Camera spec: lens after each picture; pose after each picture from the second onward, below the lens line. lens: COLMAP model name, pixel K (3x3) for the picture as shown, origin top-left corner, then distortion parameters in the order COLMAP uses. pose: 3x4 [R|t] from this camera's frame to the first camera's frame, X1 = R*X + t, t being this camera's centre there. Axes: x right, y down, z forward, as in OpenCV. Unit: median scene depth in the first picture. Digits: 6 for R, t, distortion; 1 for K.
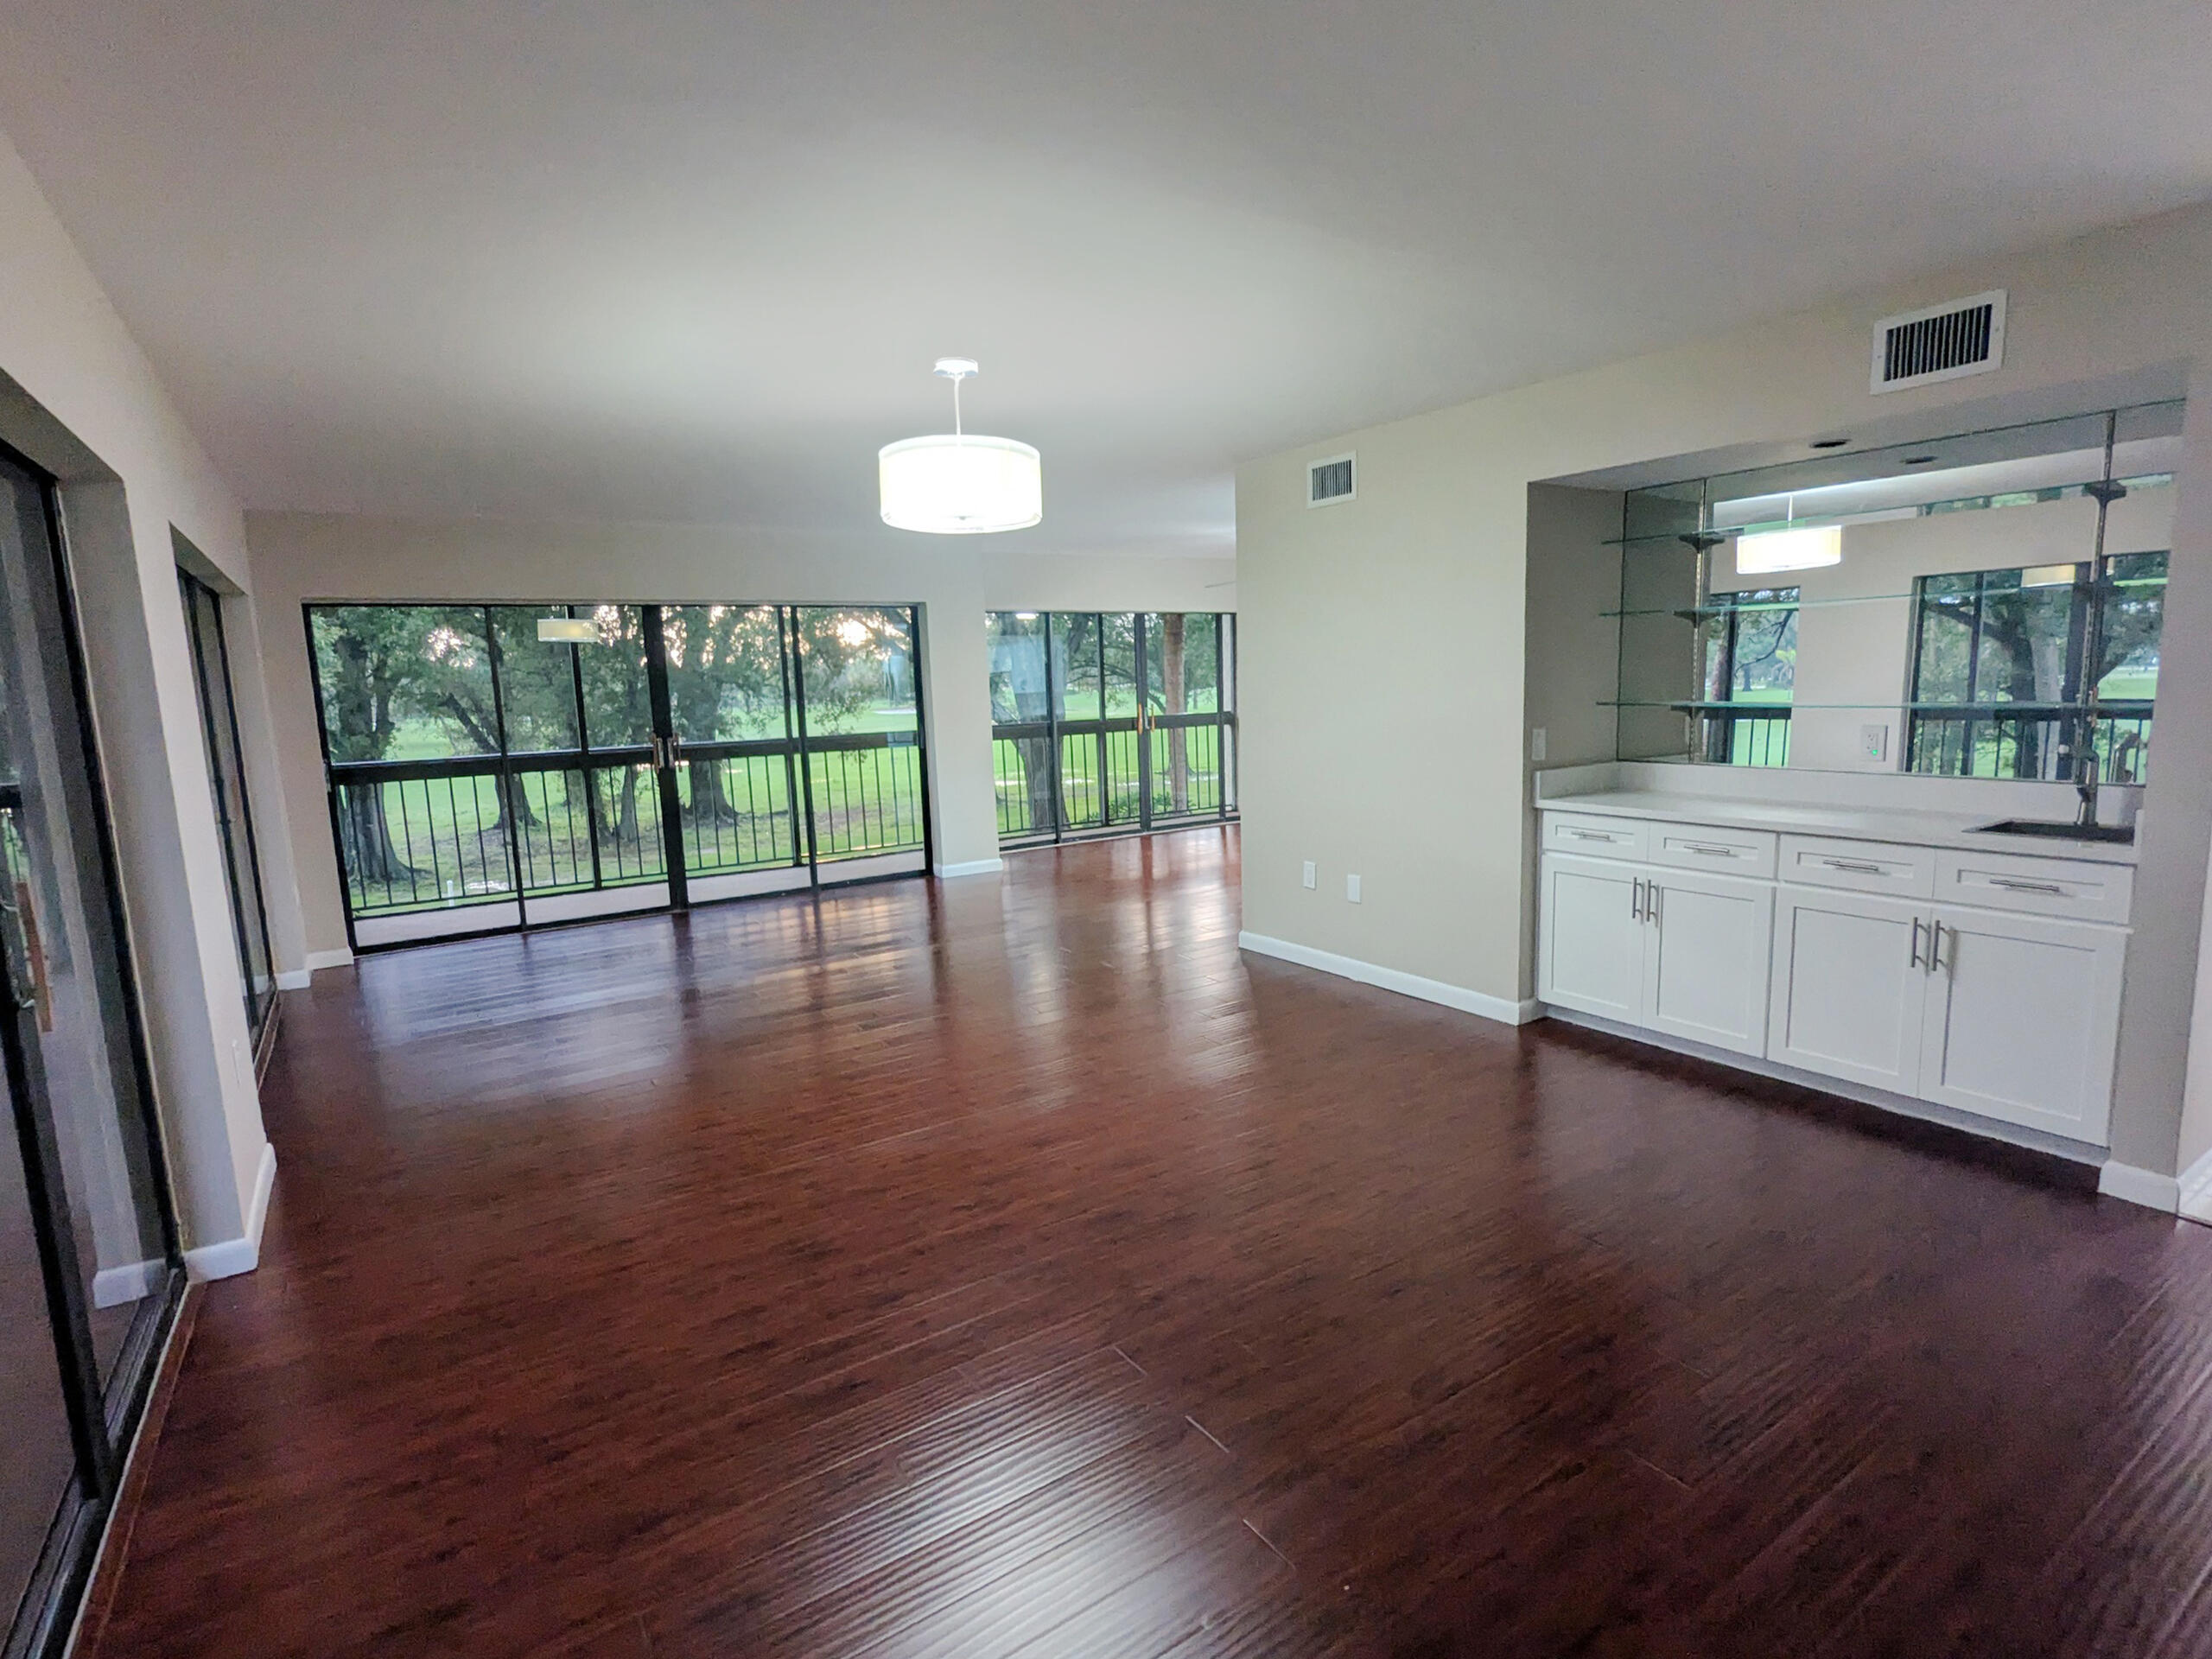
lens RADIAL K [[1106.3, 0, 1106.0], [0, 1106.3, 829.5], [0, 0, 1]] dist [-0.001575, -0.000170]
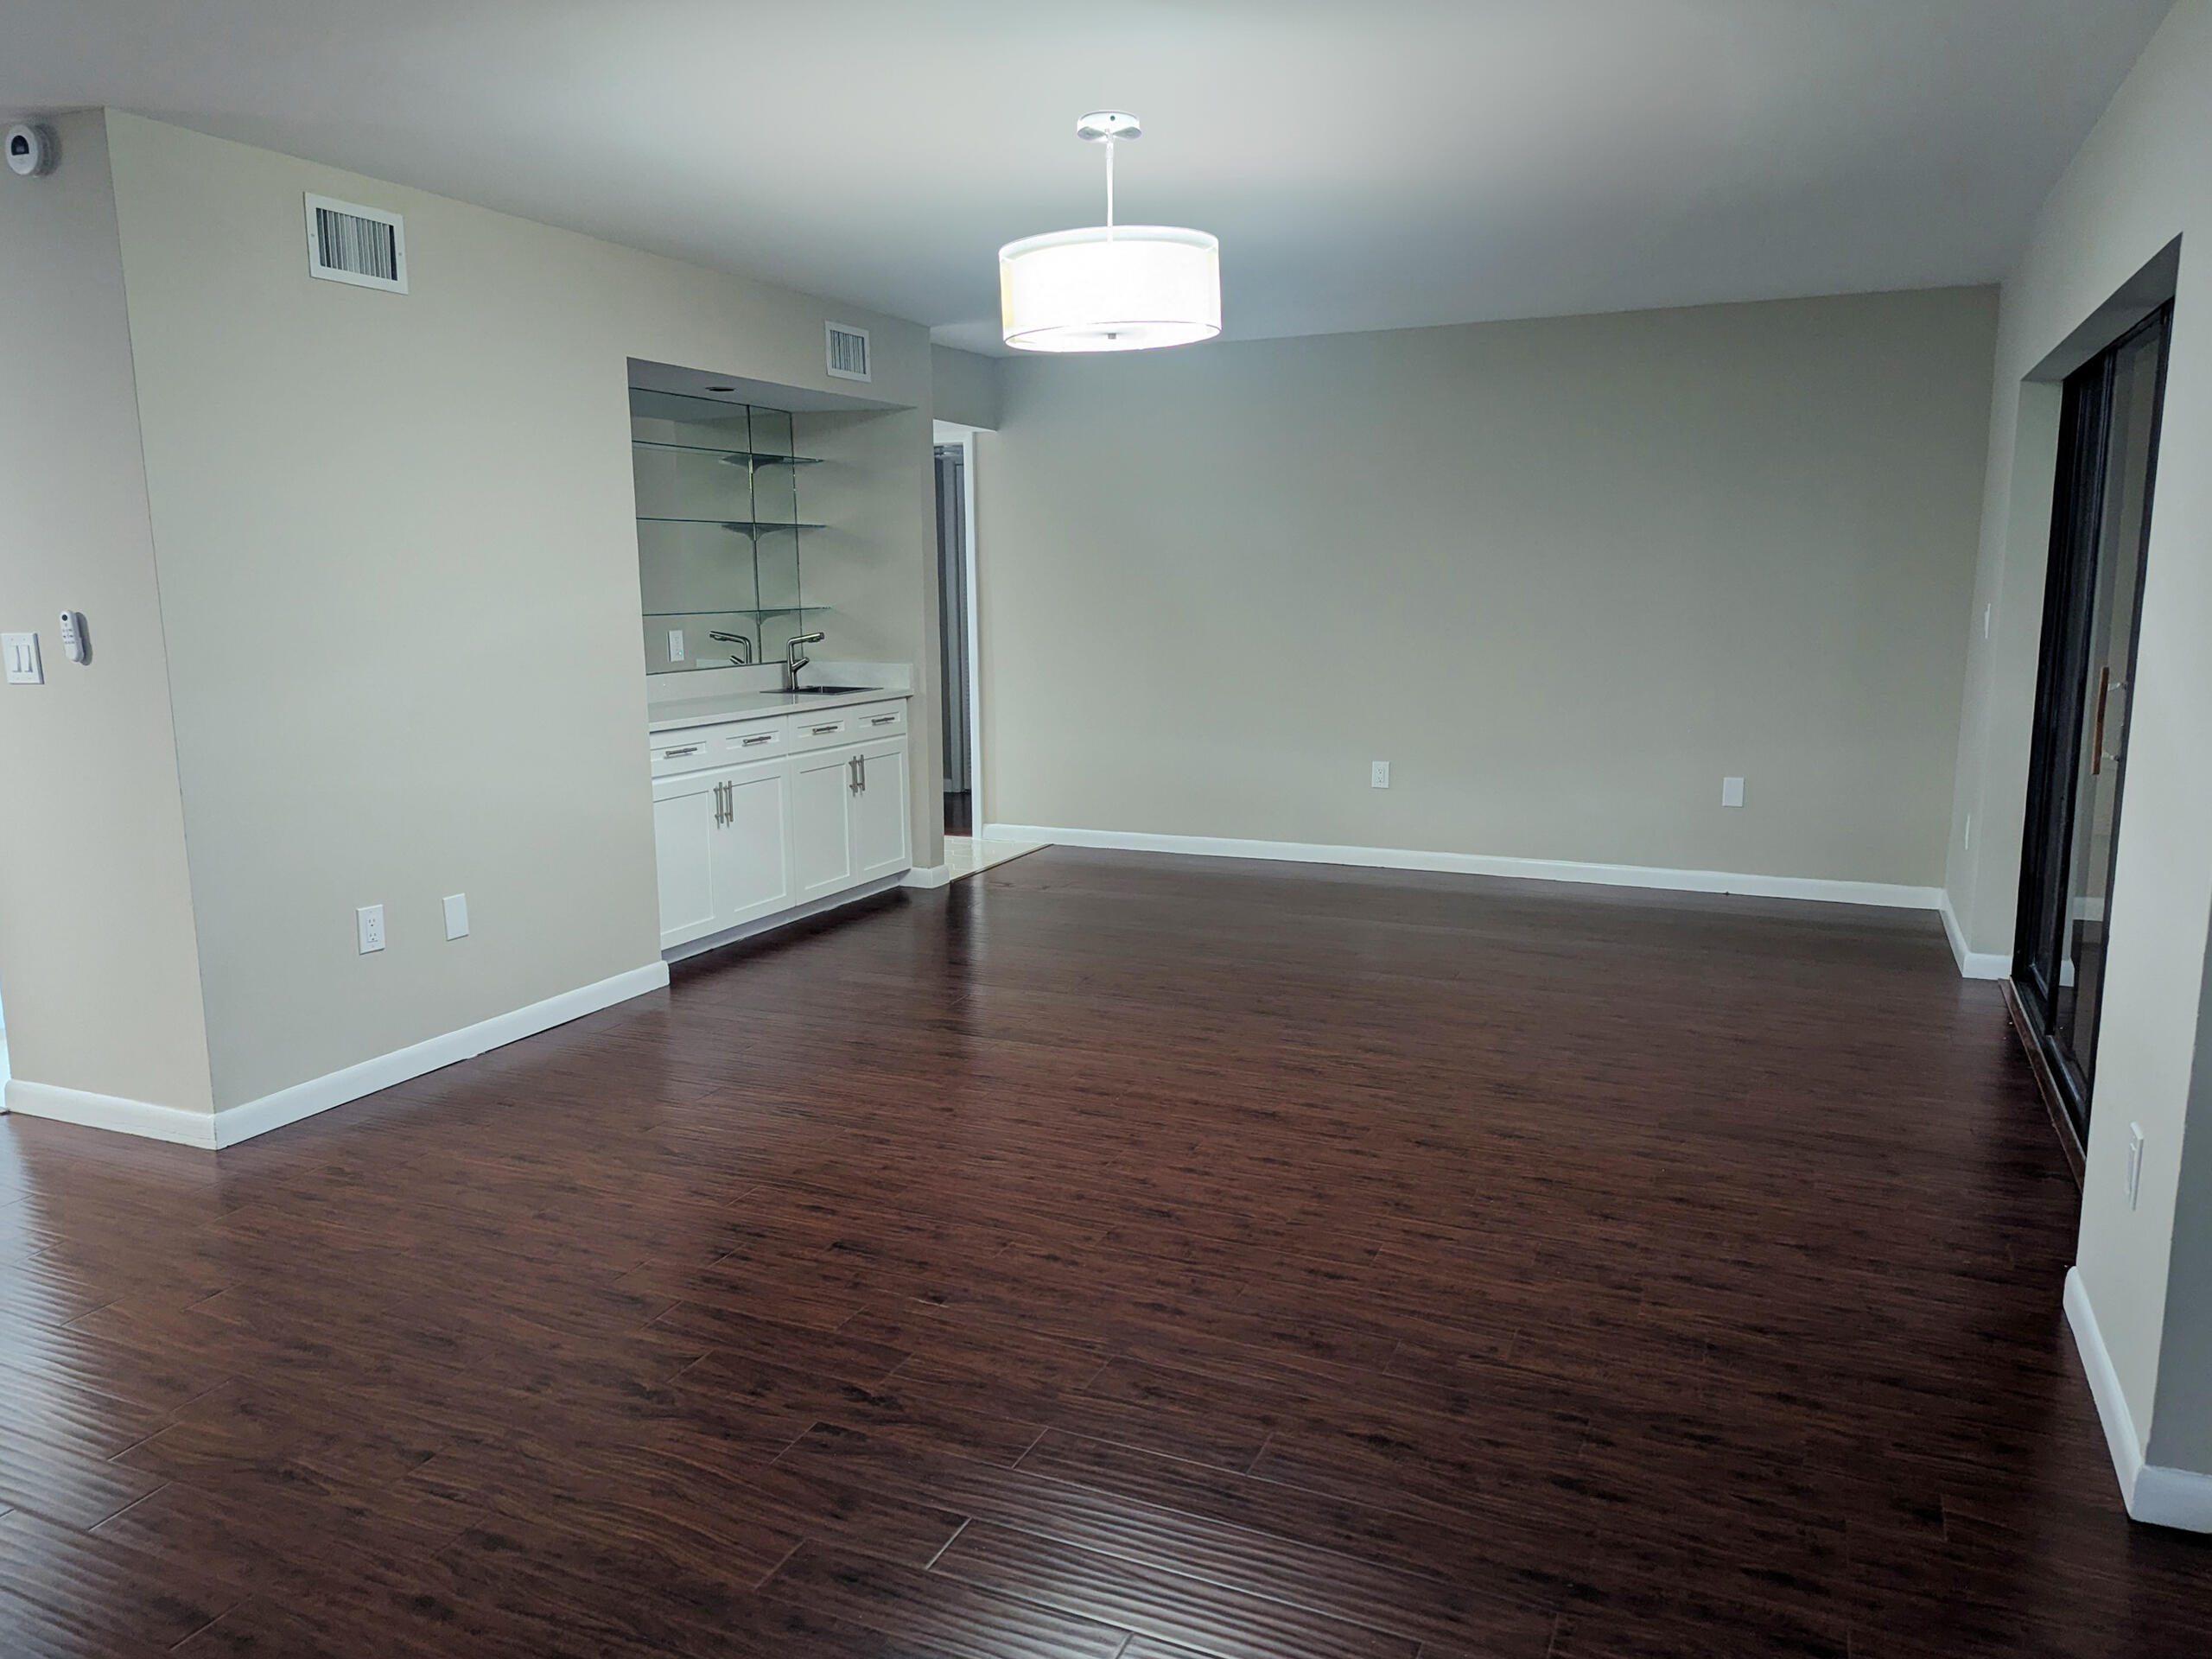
lens RADIAL K [[1551.2, 0, 1123.1], [0, 1551.2, 825.9], [0, 0, 1]] dist [0.042470, -0.000613]
pose [[-0.530953, -0.102907, 0.841130, -1.005148], [0.143884, 0.967238, 0.209160, -0.177971], [-0.835097, 0.232080, -0.498751, 1.540005]]
